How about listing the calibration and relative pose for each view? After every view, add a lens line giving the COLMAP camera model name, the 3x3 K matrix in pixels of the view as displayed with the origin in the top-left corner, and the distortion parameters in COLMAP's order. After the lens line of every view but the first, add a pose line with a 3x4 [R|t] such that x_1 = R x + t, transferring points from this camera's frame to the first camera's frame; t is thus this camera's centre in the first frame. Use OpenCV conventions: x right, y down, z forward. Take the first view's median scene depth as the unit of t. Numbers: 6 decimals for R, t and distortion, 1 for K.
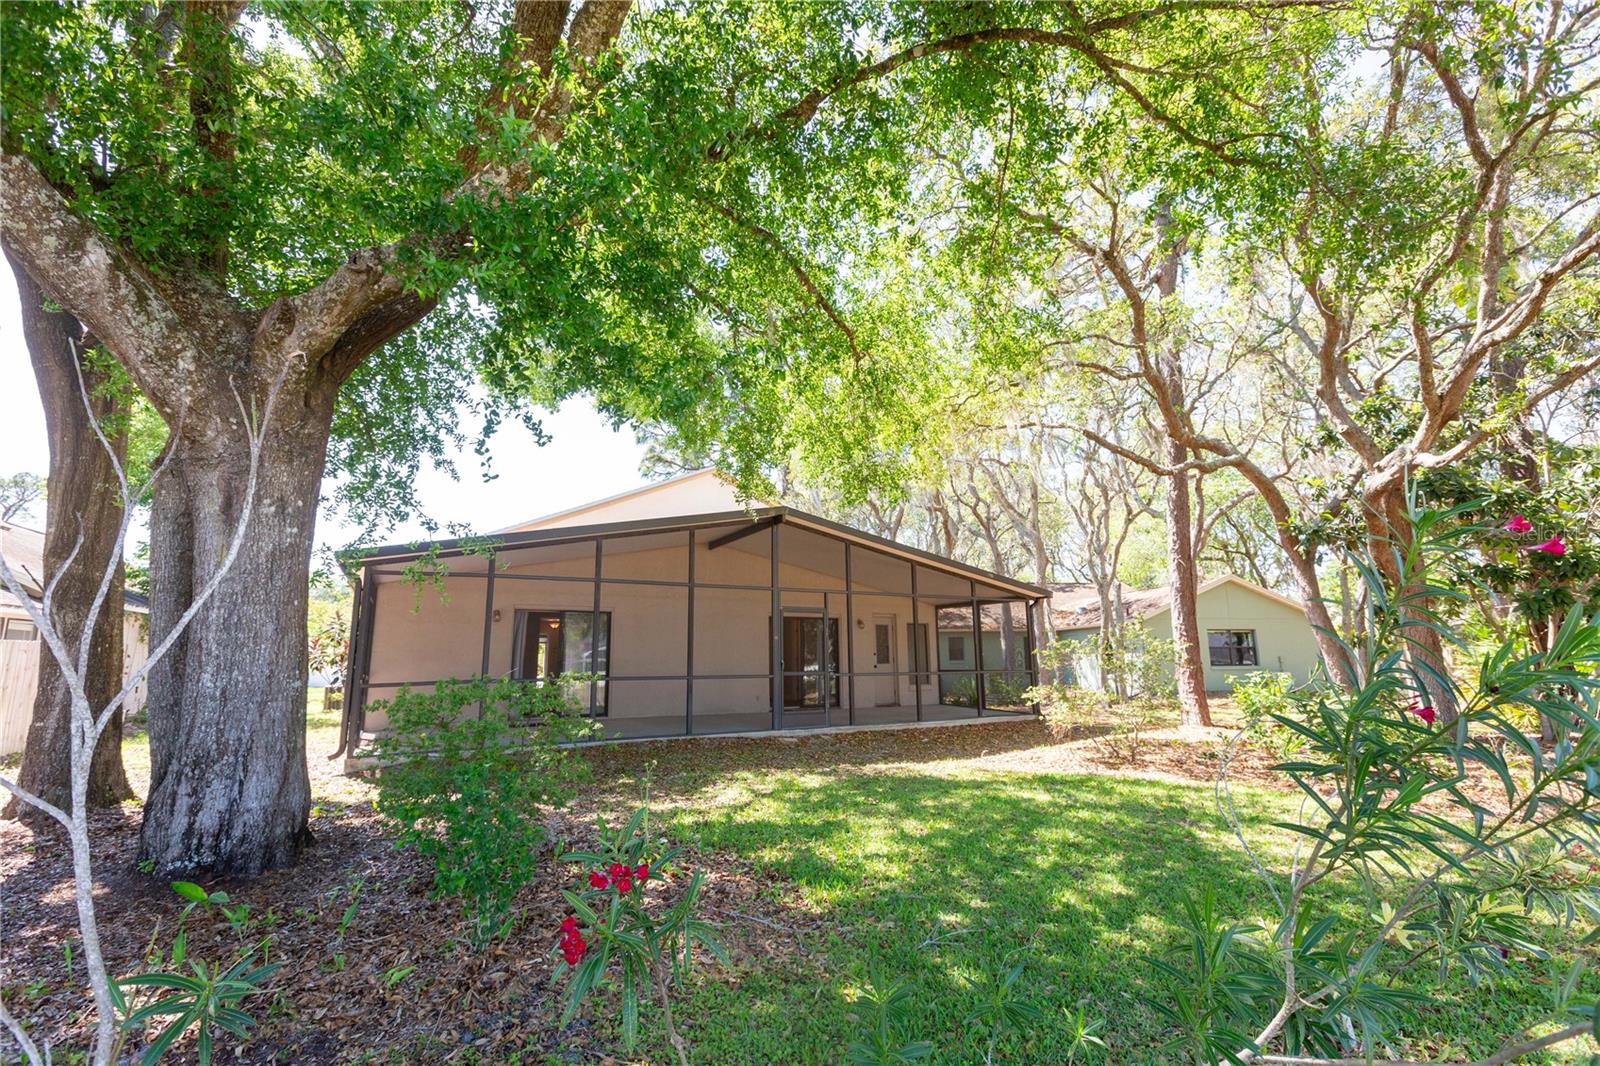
lens RADIAL K [[716.7, 0, 799.9], [0, 716.7, 532.1], [0, 0, 1]] dist [0.004867, -0.001029]
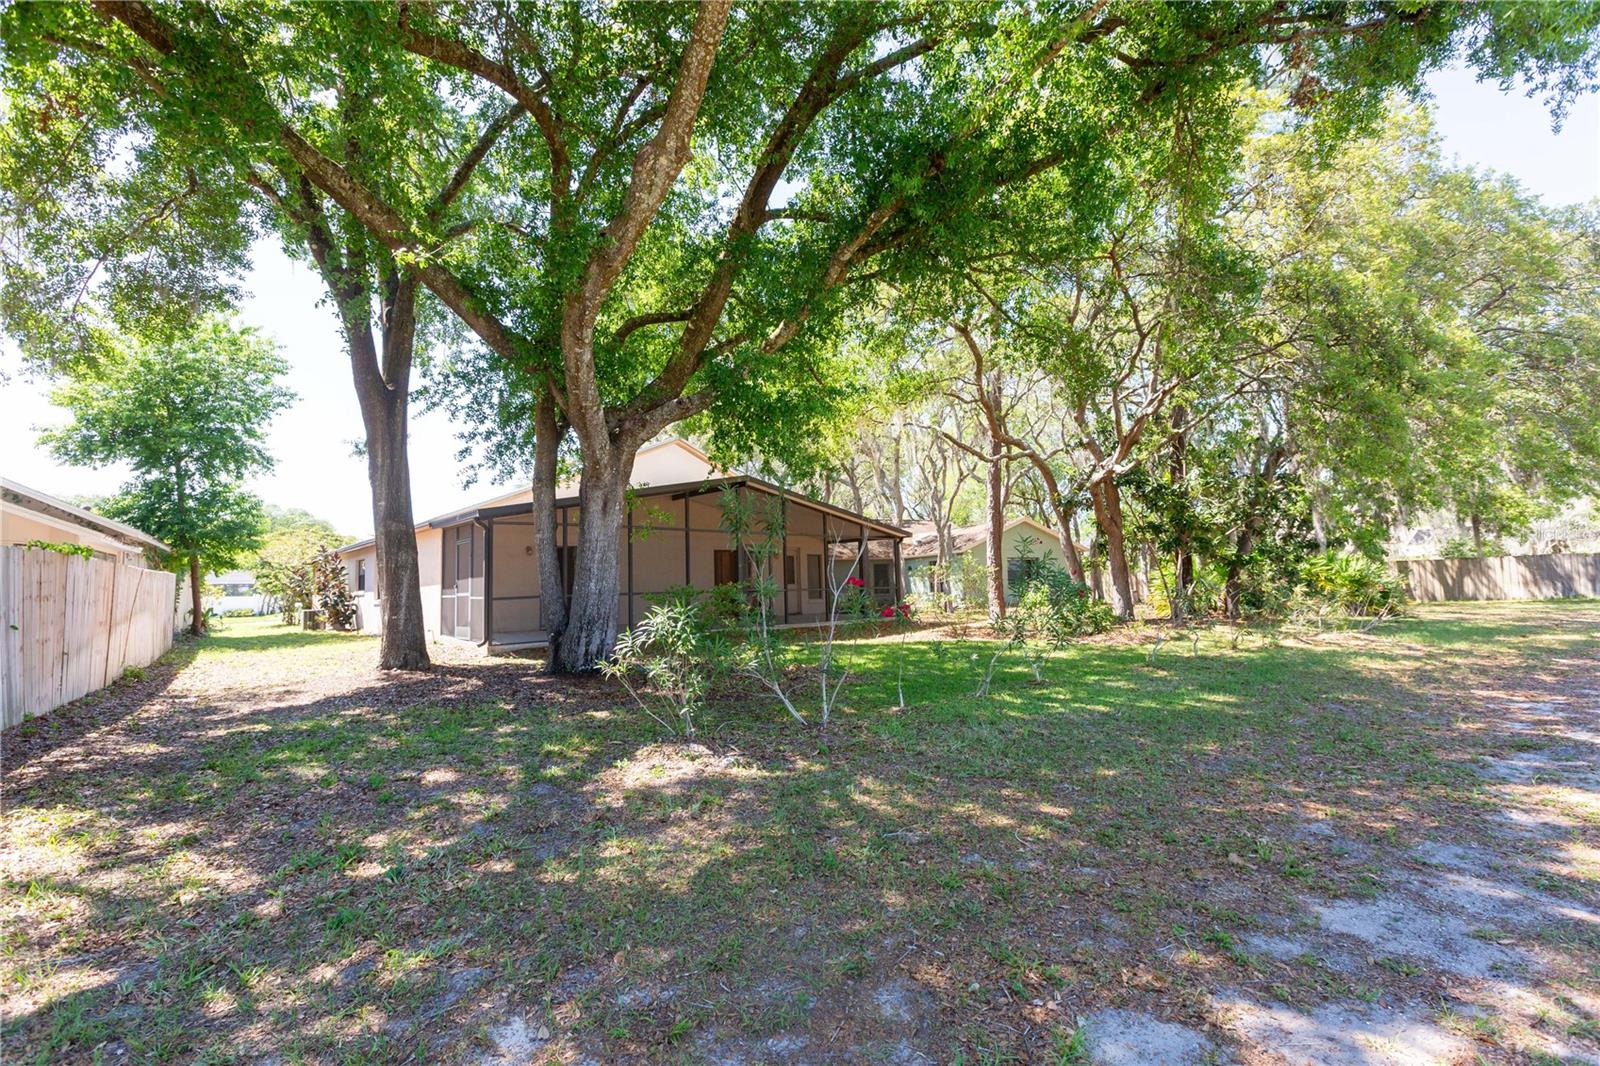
lens RADIAL K [[716.7, 0, 798.5], [0, 716.7, 533.4], [0, 0, 1]] dist [0.004867, -0.001029]
pose [[0.974120, 0.002401, 0.226019, -0.226141], [-0.025222, 0.994854, 0.098133, -0.059647], [-0.224620, -0.101294, 0.969167, -0.400560]]
